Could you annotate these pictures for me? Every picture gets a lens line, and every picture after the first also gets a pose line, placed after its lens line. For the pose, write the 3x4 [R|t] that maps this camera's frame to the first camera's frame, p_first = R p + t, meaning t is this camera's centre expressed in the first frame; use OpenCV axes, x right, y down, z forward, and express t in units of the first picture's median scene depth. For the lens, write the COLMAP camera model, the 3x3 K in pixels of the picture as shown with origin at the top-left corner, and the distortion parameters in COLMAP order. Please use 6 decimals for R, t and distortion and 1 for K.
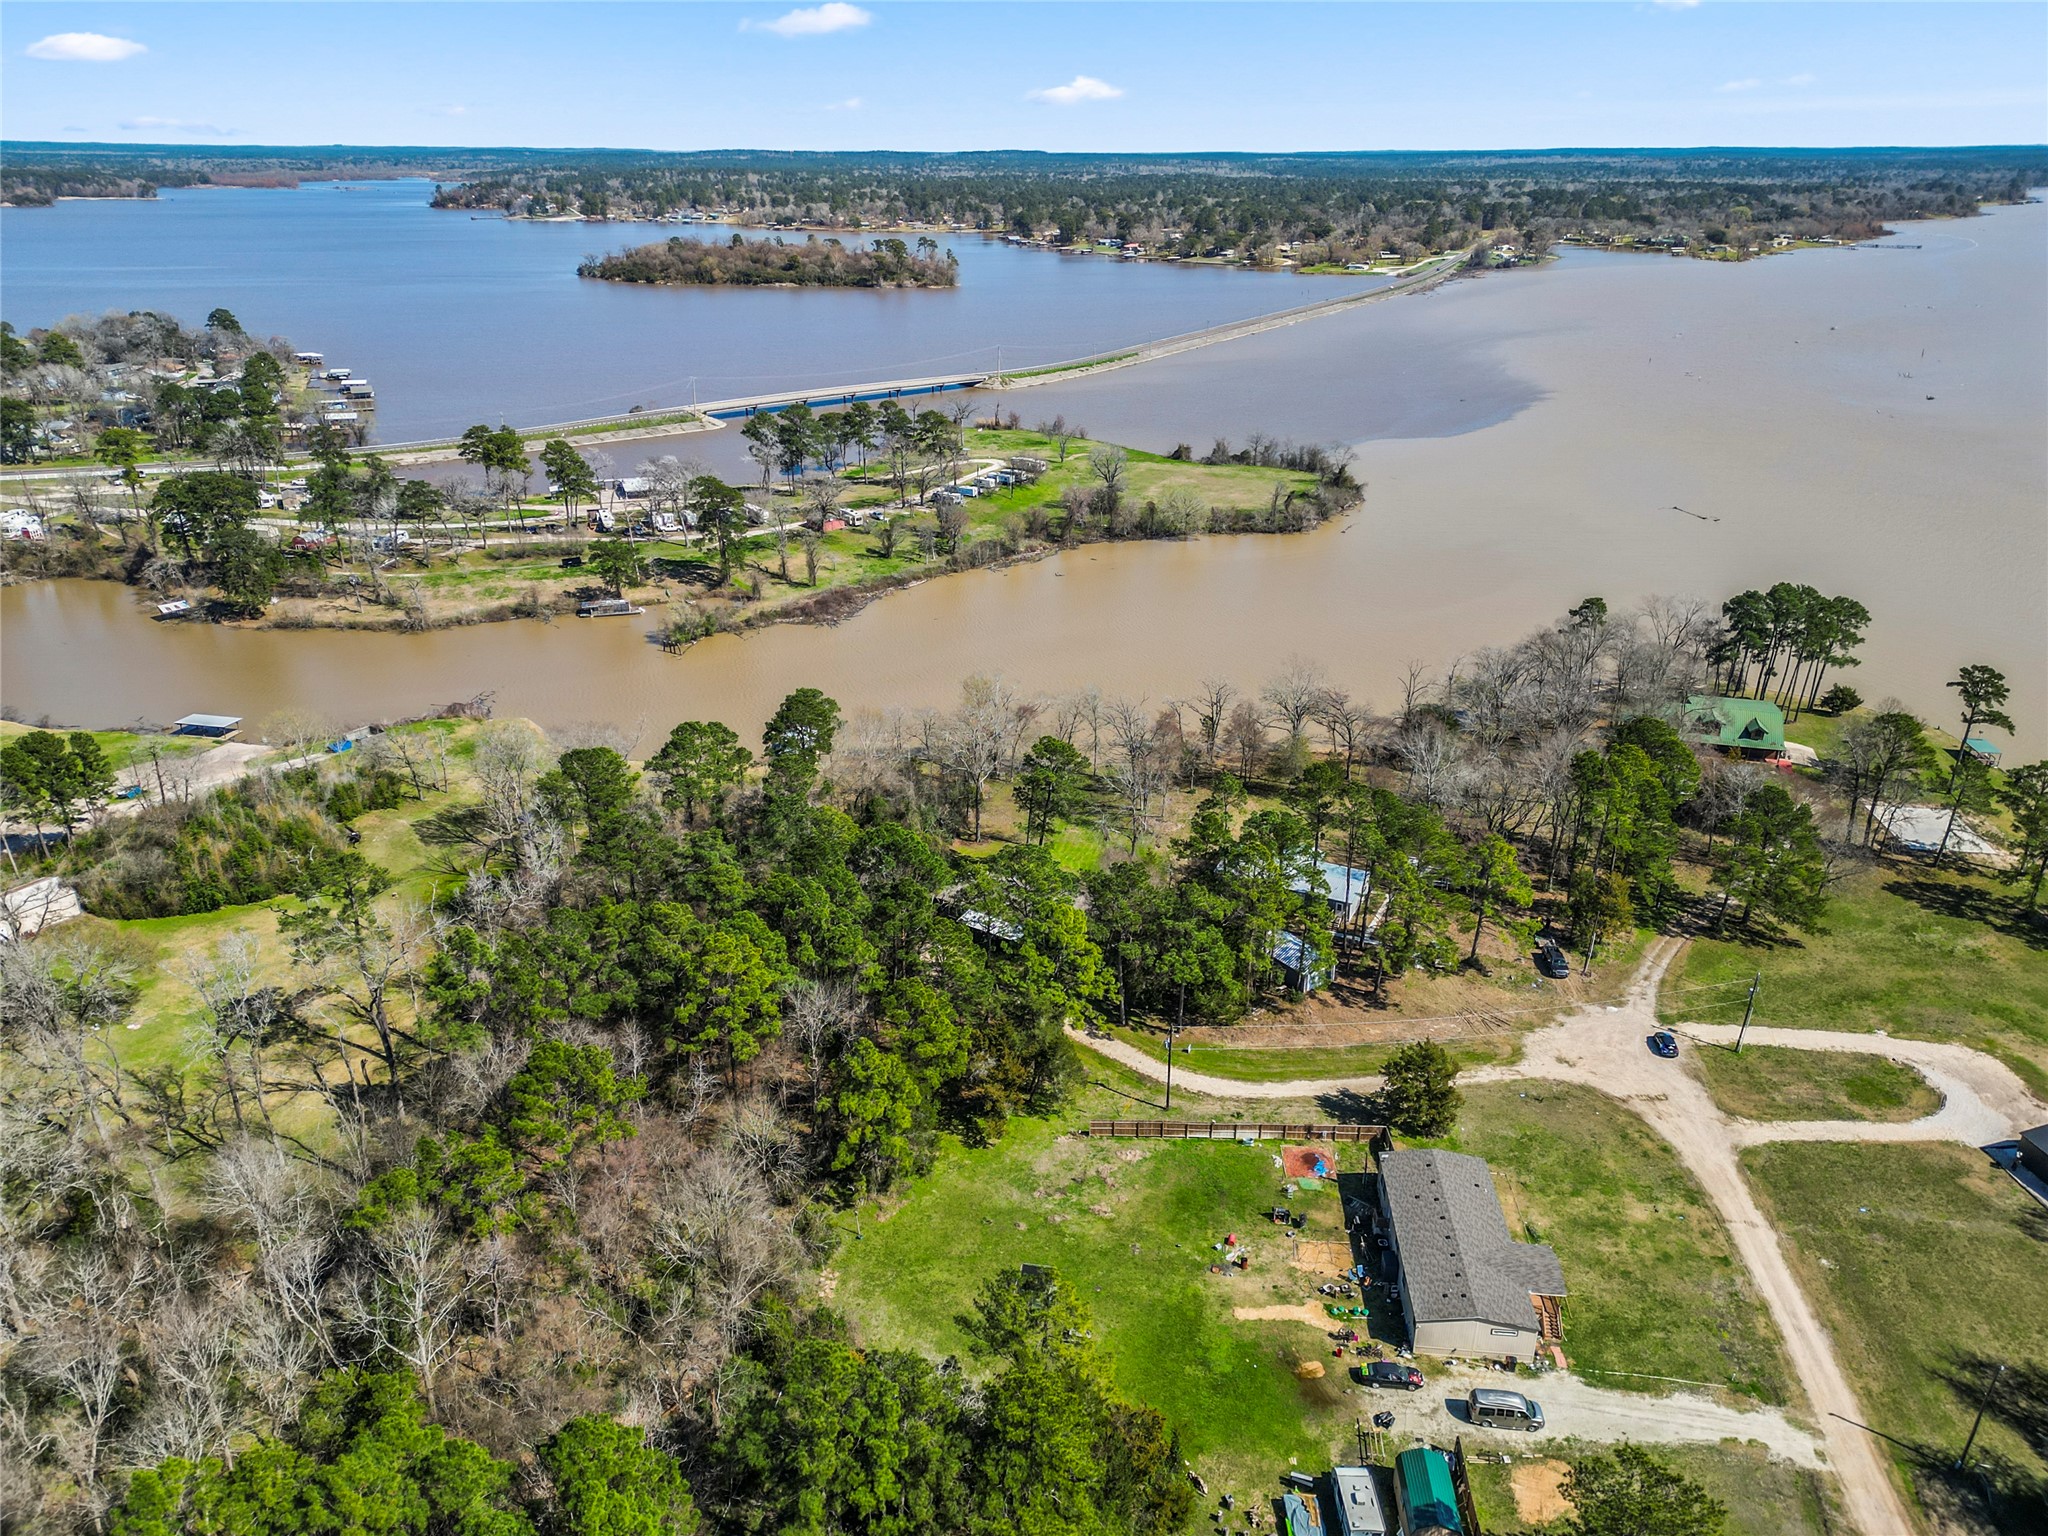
lens RADIAL K [[1414.7, 0, 994.7], [0, 1414.7, 776.1], [0, 0, 1]] dist [0.055176, -0.048169]
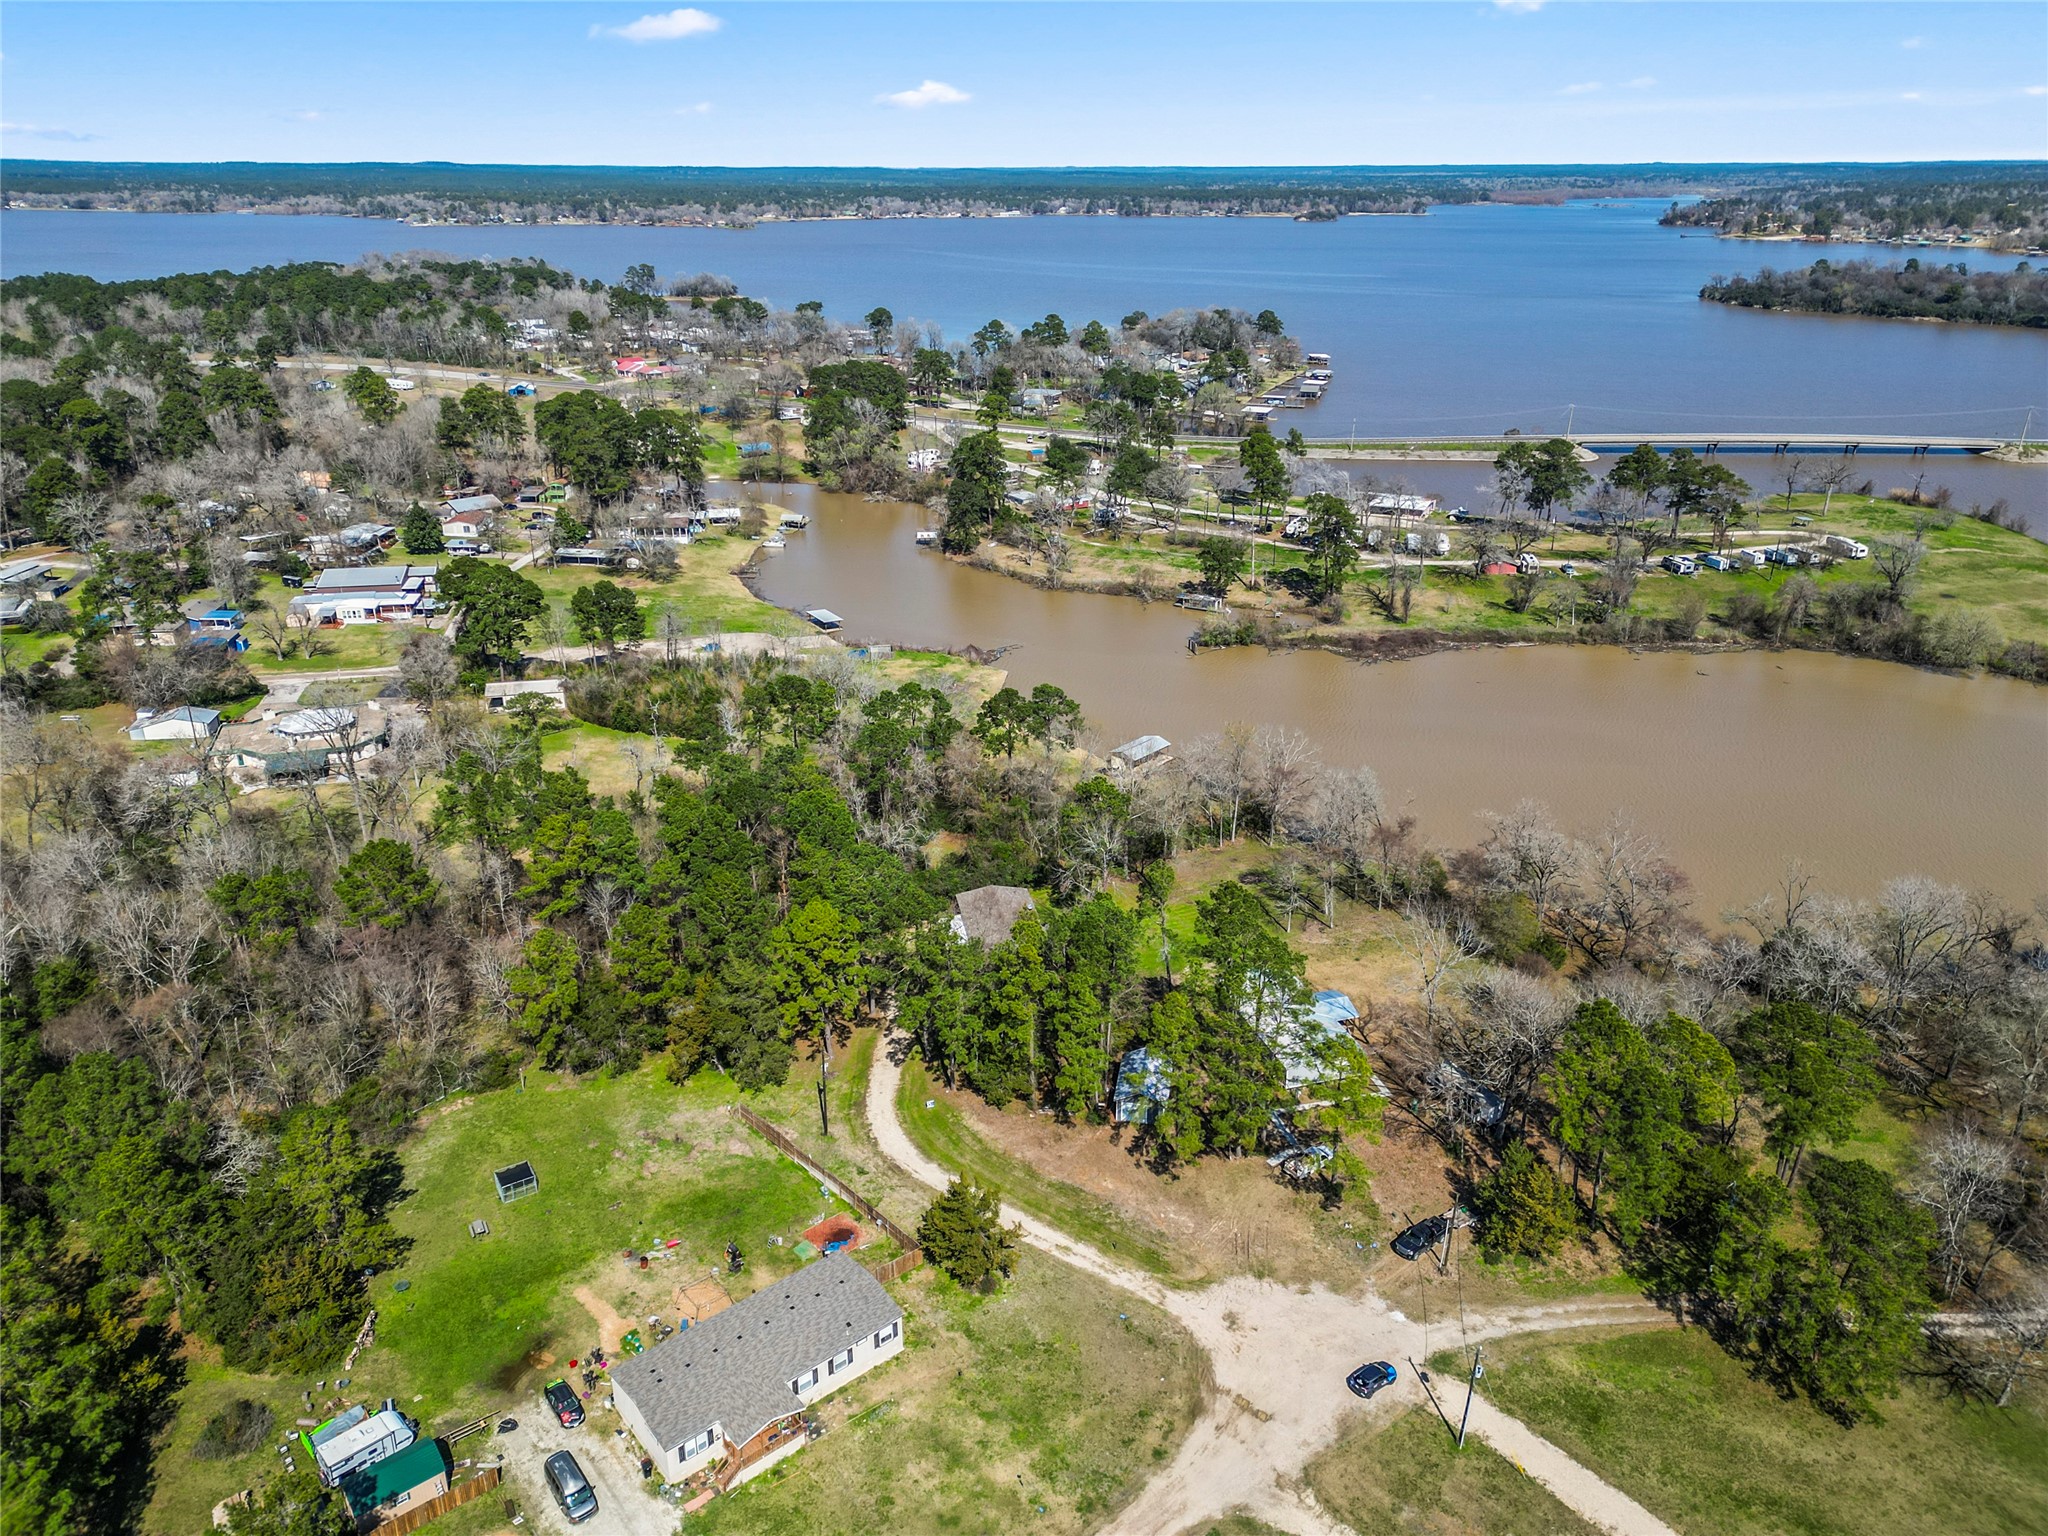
lens RADIAL K [[1414.7, 0, 994.7], [0, 1414.7, 776.1], [0, 0, 1]] dist [0.055176, -0.048169]
pose [[0.702424, 0.275616, -0.656229, 0.271925], [-0.282481, 0.954212, 0.098404, -0.045340], [0.653303, 0.116251, 0.748118, 0.111216]]
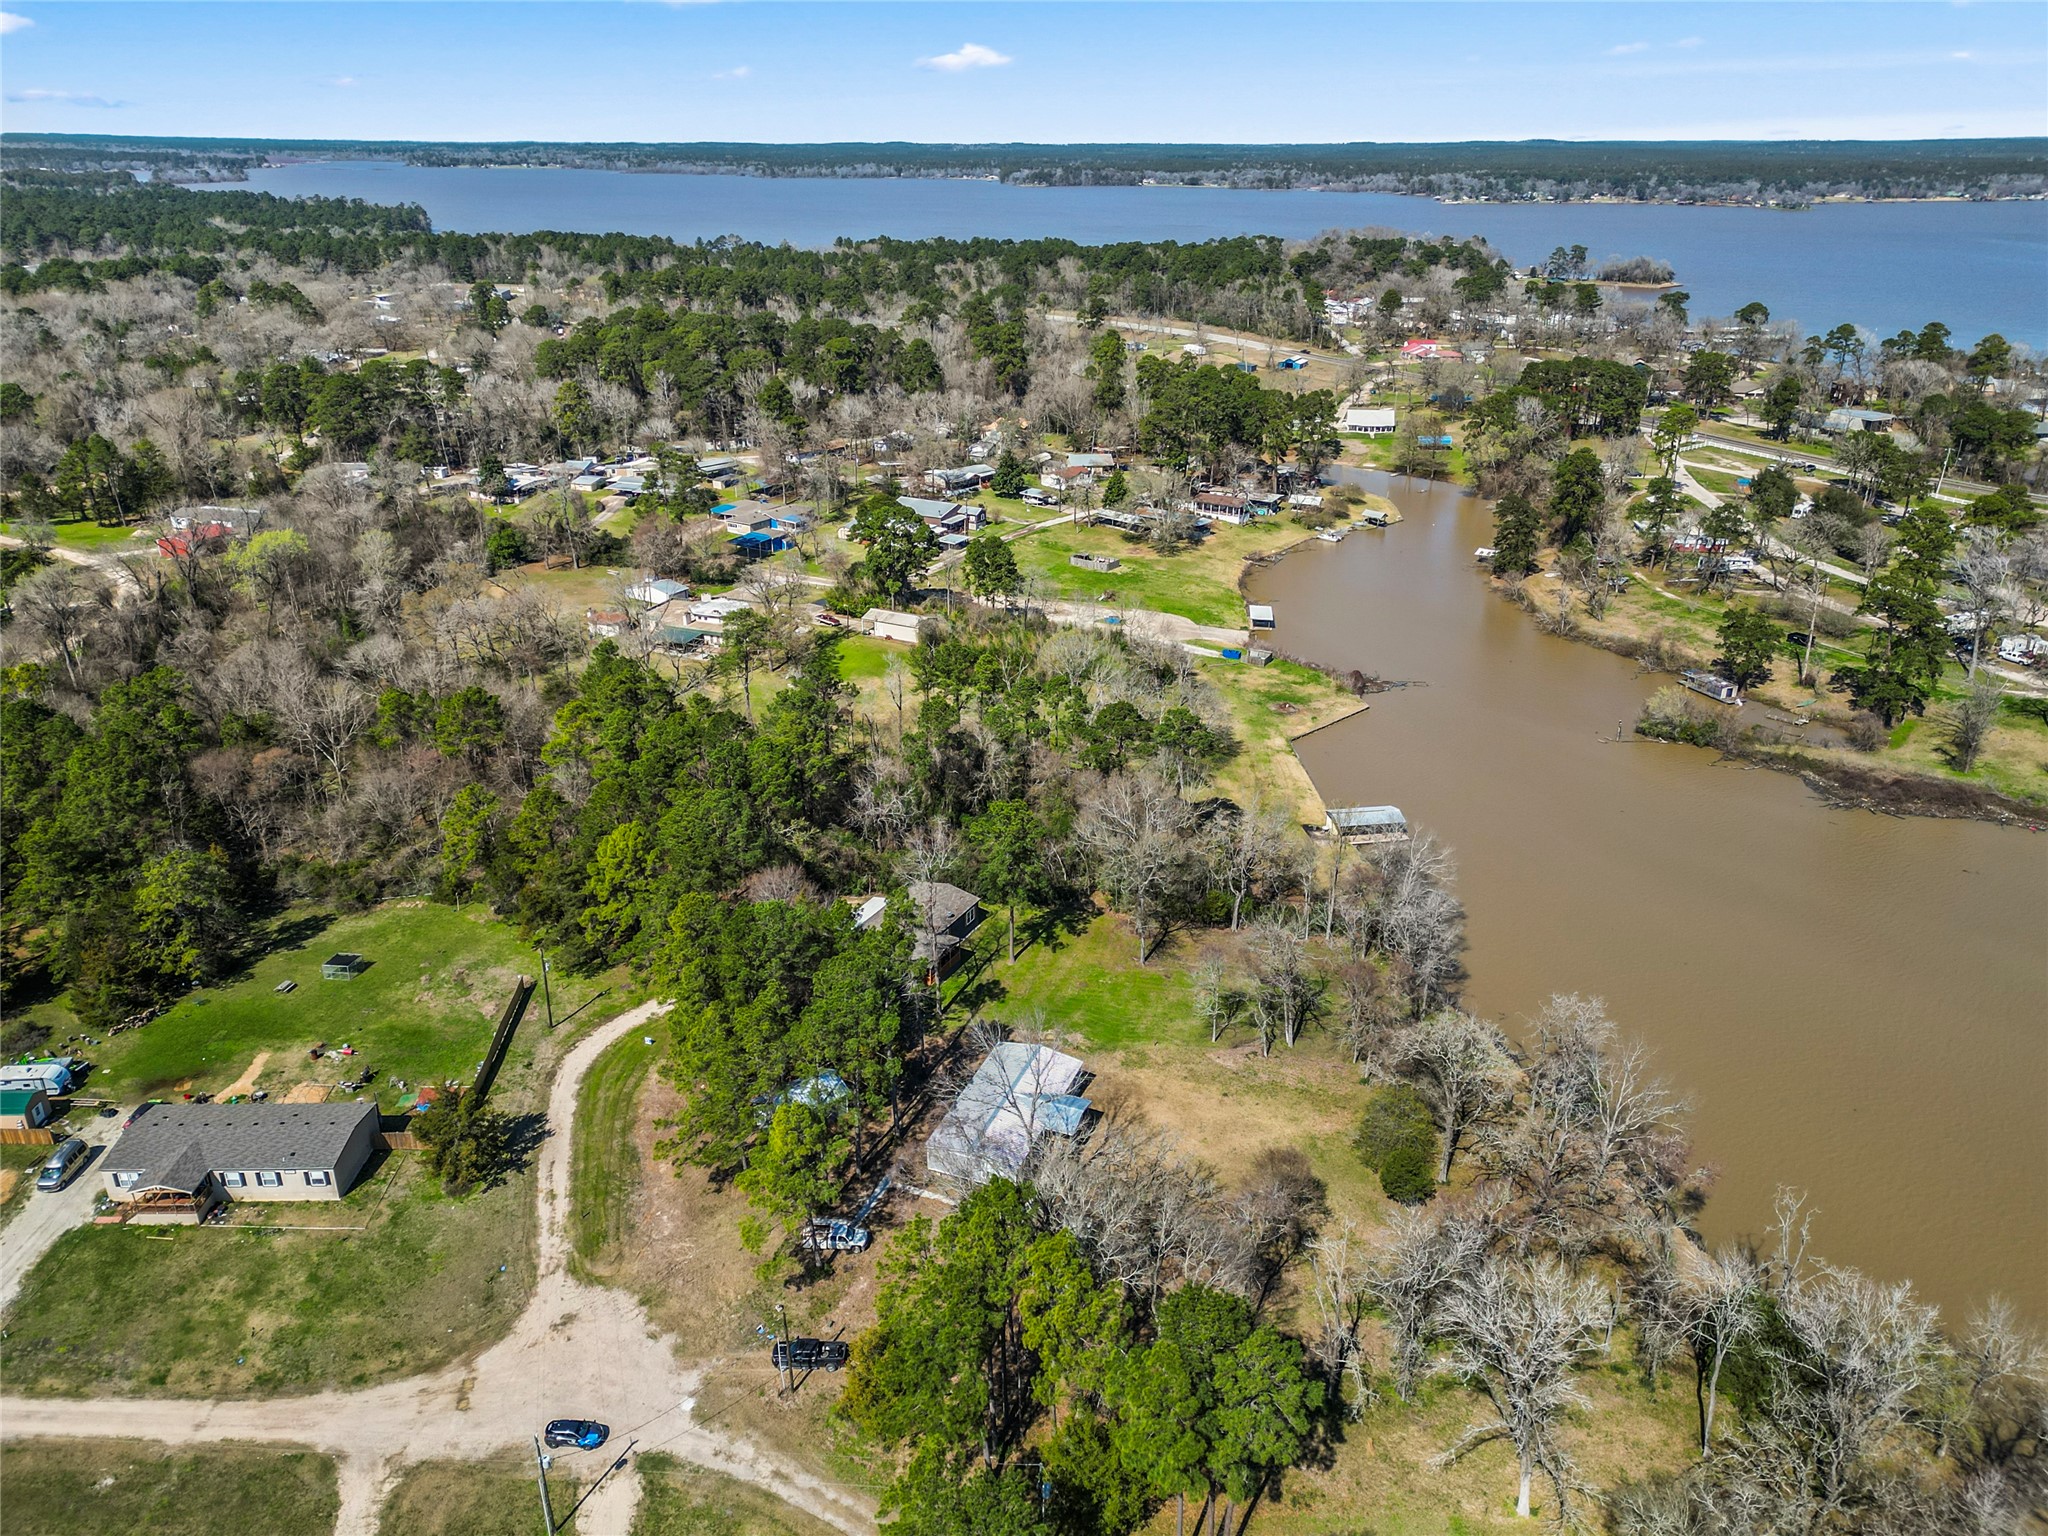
lens RADIAL K [[1414.7, 0, 994.7], [0, 1414.7, 776.1], [0, 0, 1]] dist [0.055176, -0.048169]
pose [[0.107062, 0.398181, -0.911038, 0.368726], [-0.397394, 0.857067, 0.327893, -0.142731], [0.911381, 0.326936, 0.249994, 0.341356]]
